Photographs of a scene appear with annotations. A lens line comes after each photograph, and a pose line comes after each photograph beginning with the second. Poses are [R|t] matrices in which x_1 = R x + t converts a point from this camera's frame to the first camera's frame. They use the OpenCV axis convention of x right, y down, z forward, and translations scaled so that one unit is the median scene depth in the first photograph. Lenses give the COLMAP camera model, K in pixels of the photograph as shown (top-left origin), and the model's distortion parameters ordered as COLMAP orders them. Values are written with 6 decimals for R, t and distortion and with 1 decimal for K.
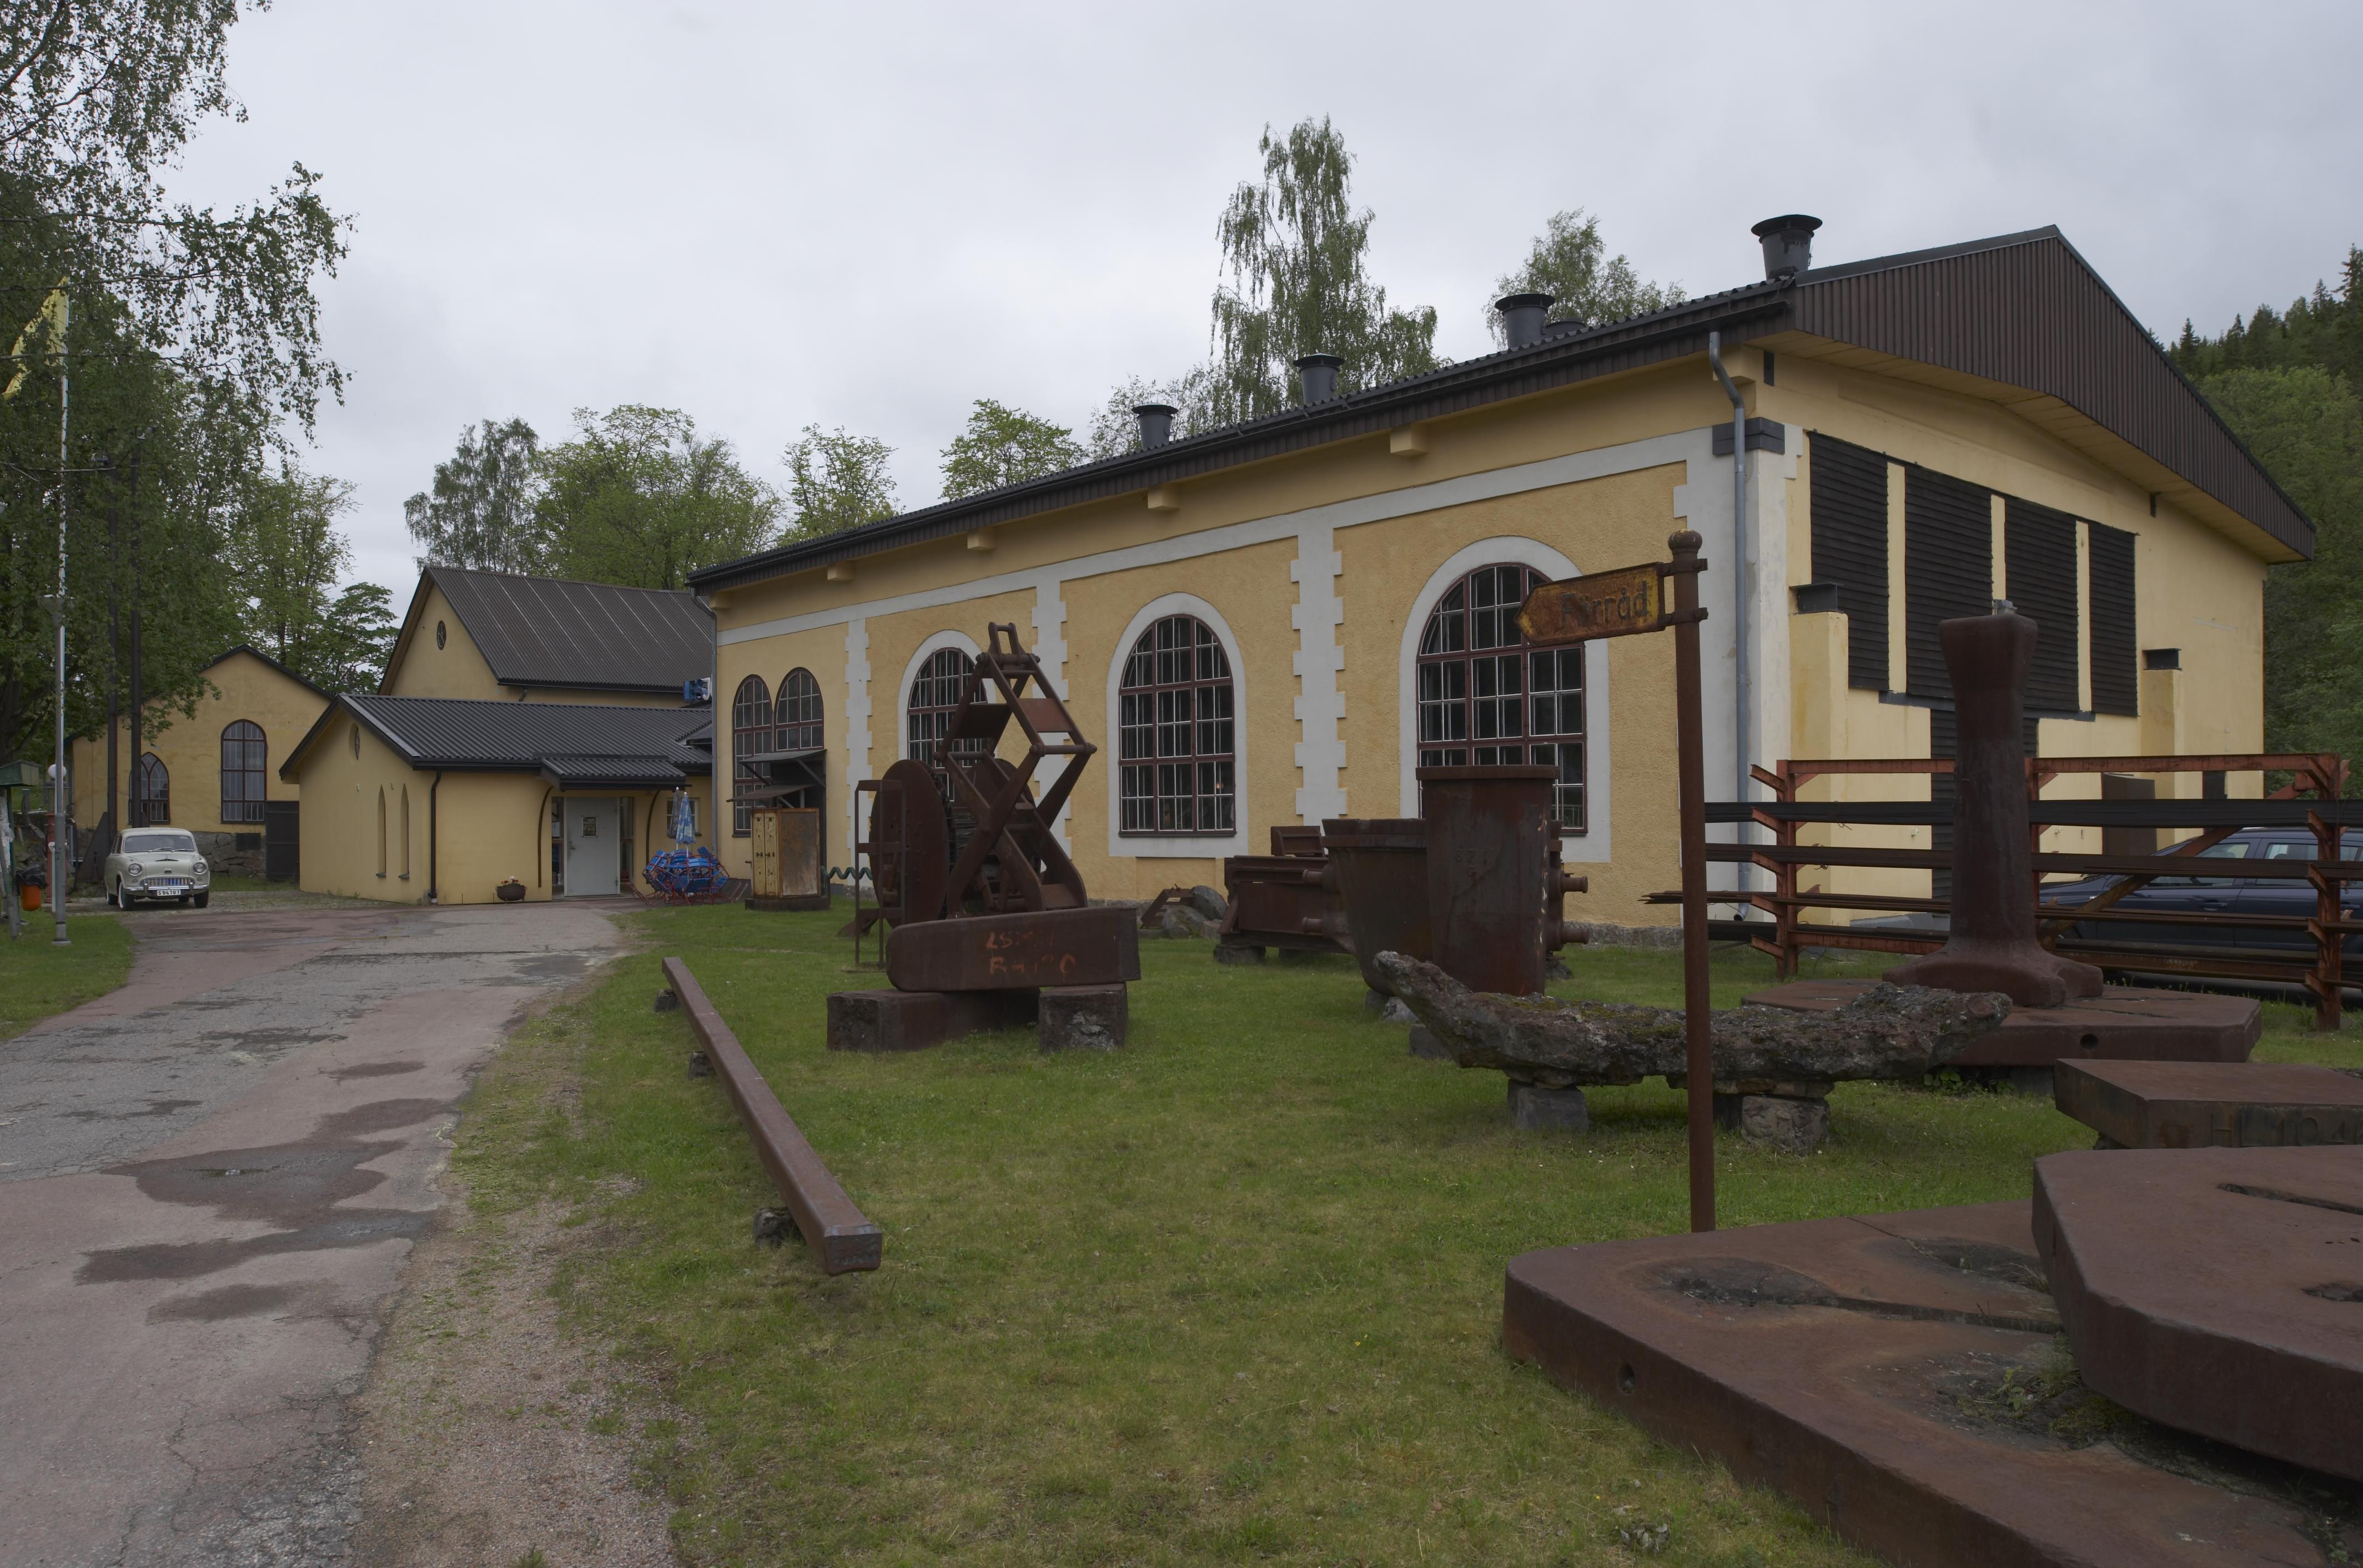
lens RADIAL K [[1627.3, 0, 1185.5], [0, 1627.3, 832.6], [0, 0, 1]] dist [-0.006487, -0.000281]
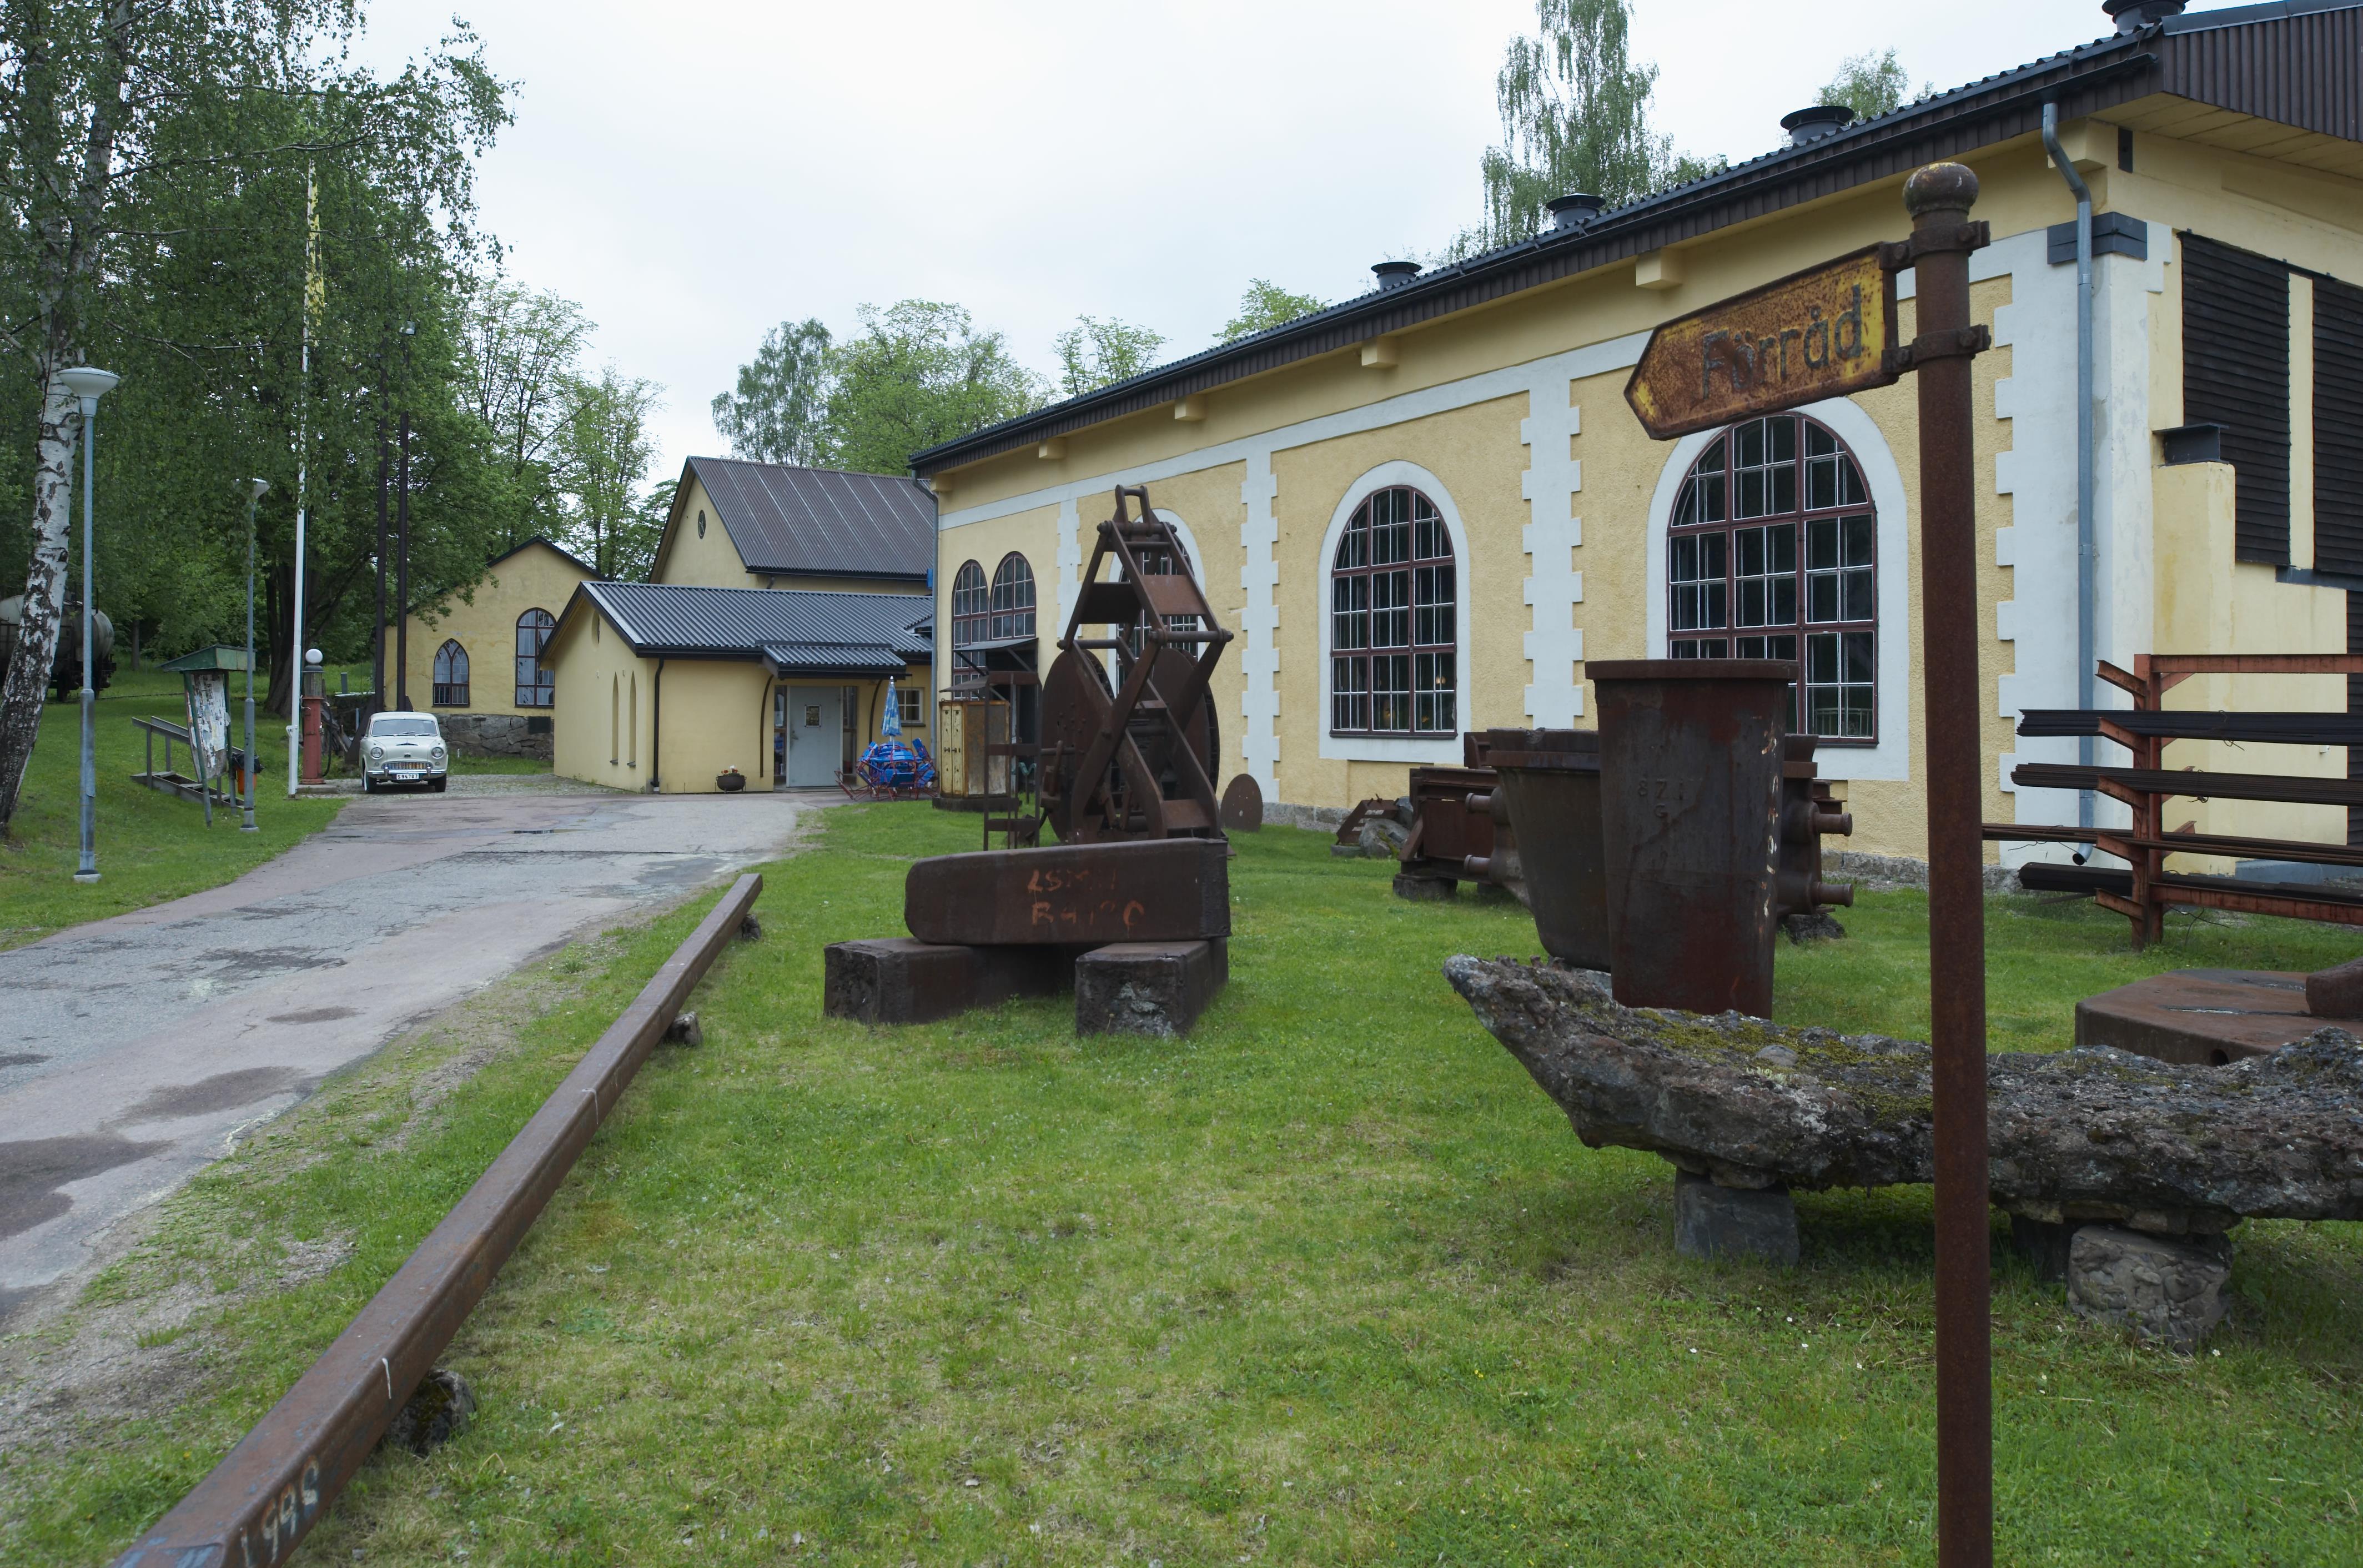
lens RADIAL K [[1628.6, 0, 1178.7], [0, 1628.6, 706.6], [0, 0, 1]] dist [-0.011042, -0.004338]
pose [[0.983505, 0.011362, -0.180526, 0.048132], [-0.013234, 0.999870, -0.009167, -0.005828], [0.180399, 0.011405, 0.983527, 0.135994]]
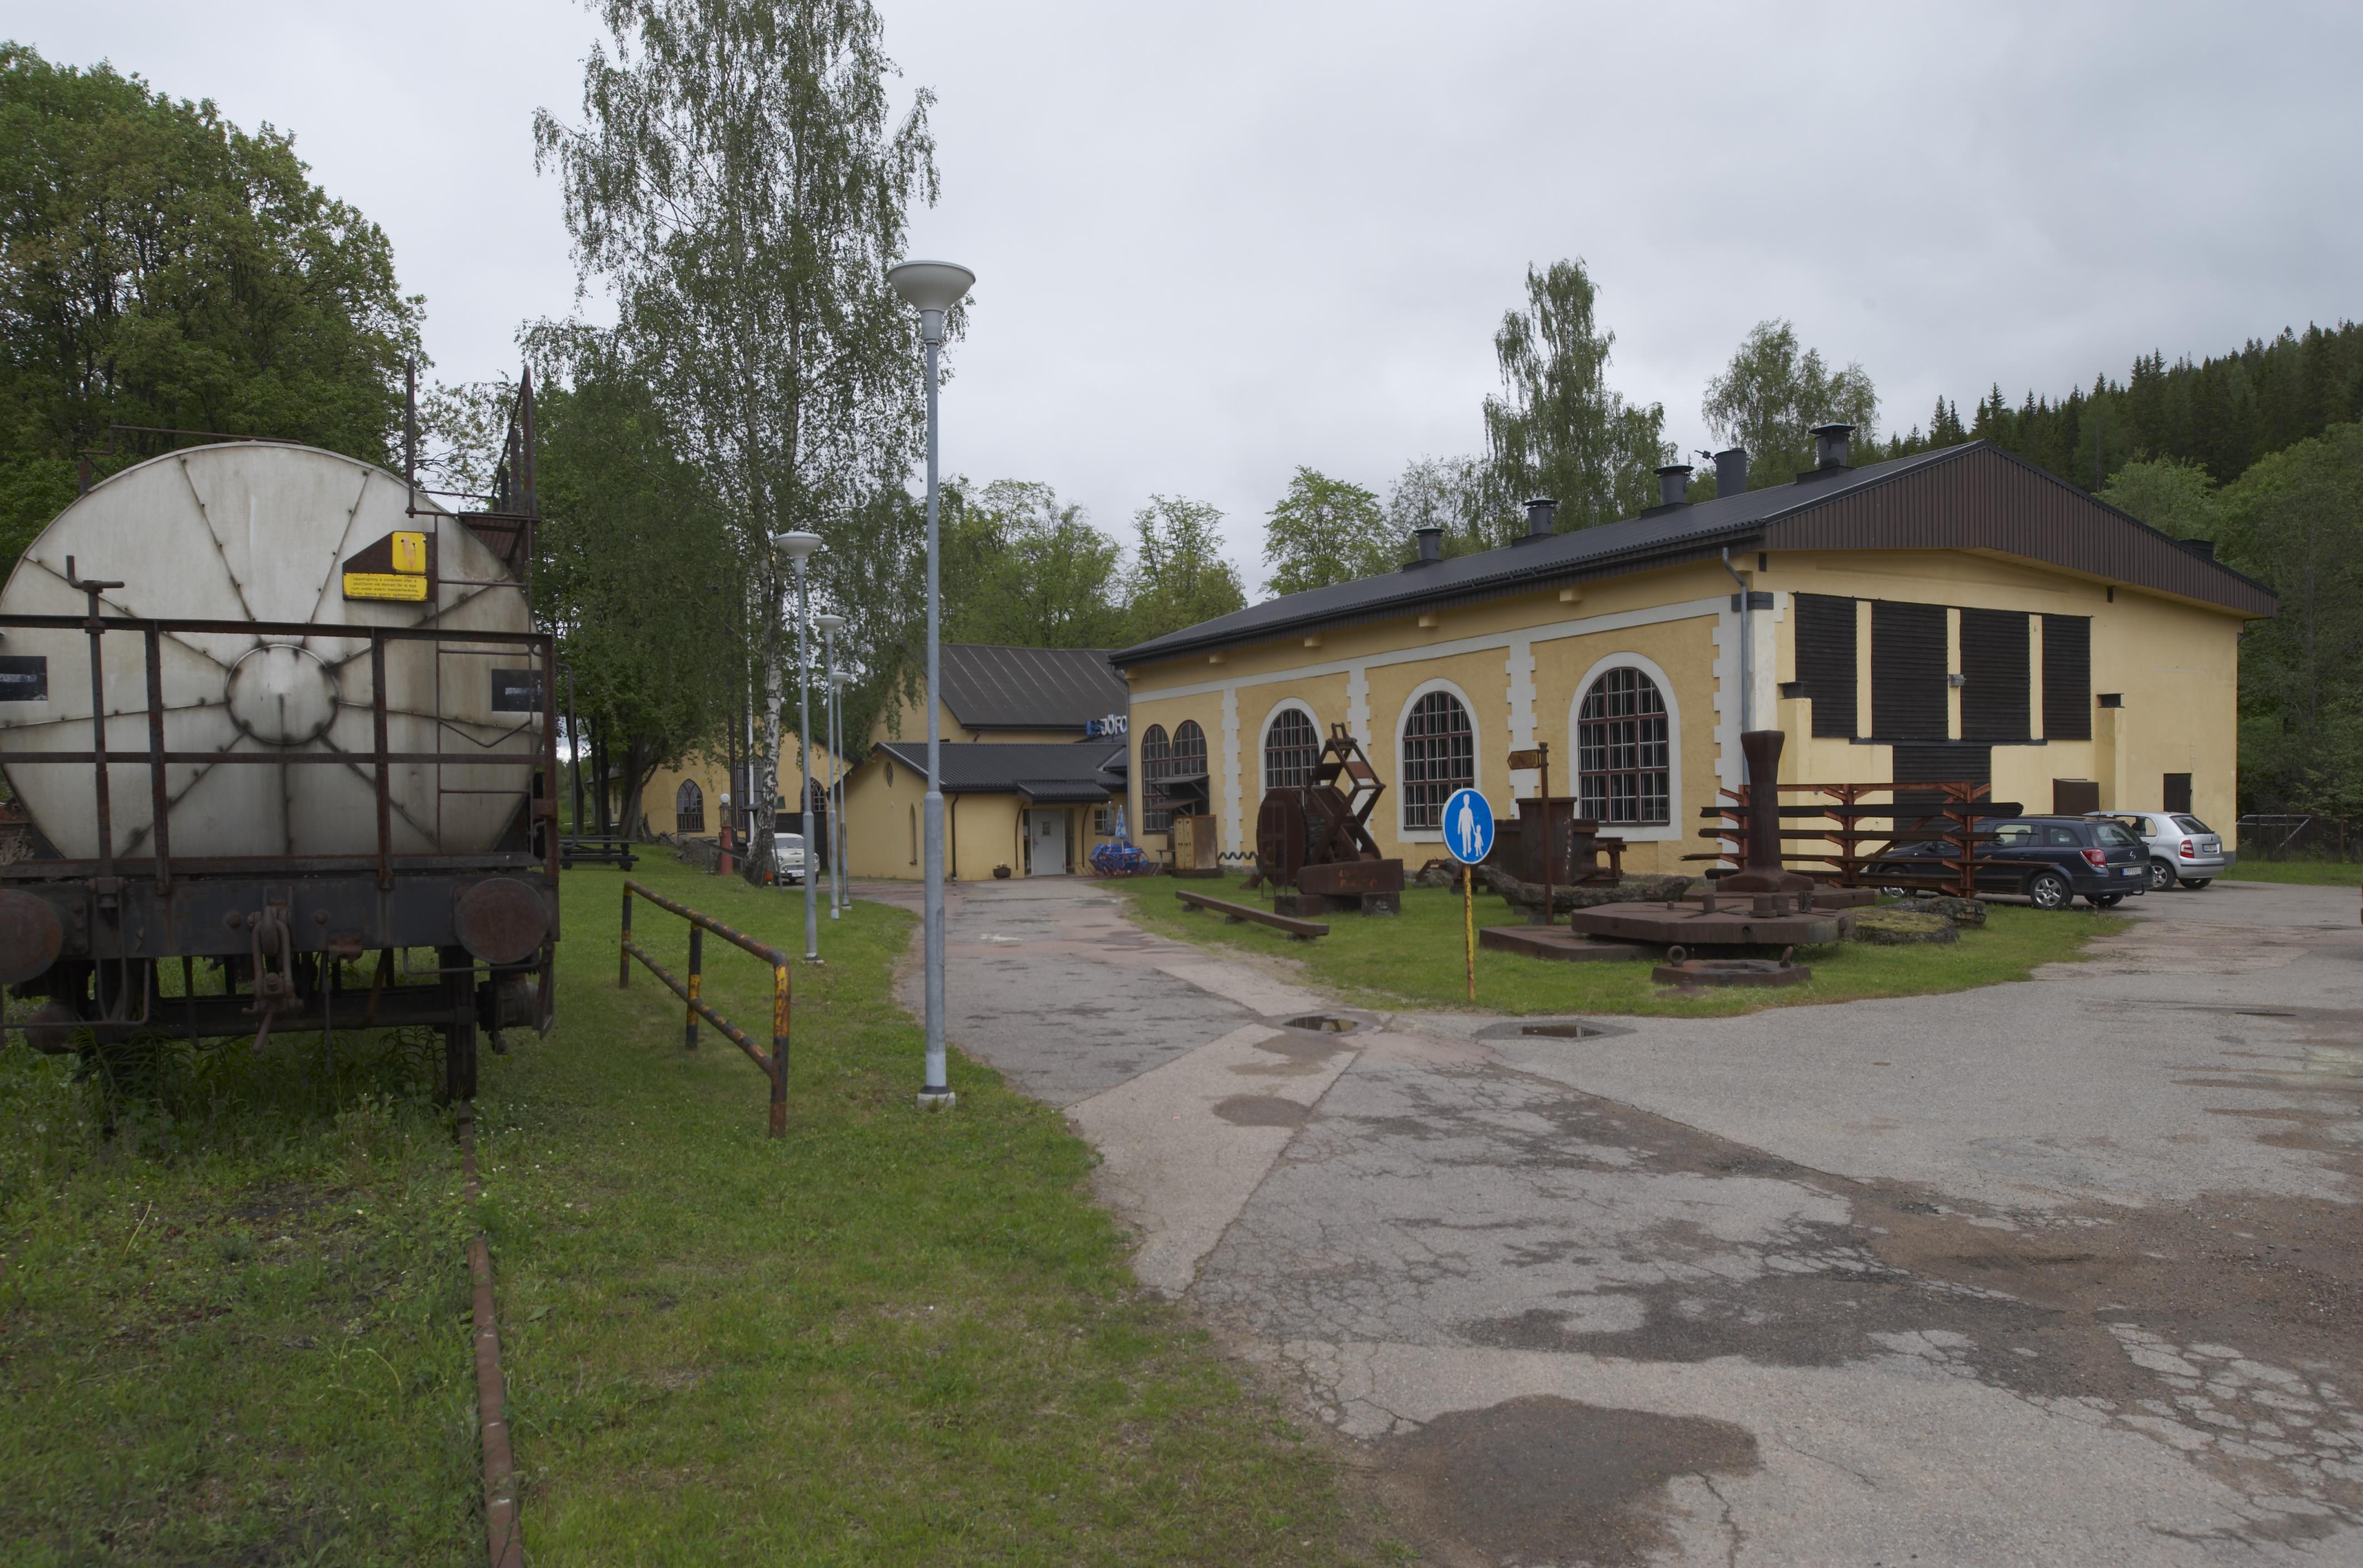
lens RADIAL K [[1614.1, 0, 1171.3], [0, 1614.1, 888.4], [0, 0, 1]] dist [0.004211, 0.000819]
pose [[0.981079, -0.006925, -0.193486, 0.051803], [0.013847, 0.999311, 0.034443, 0.002669], [0.193114, -0.036471, 0.980498, -0.747277]]
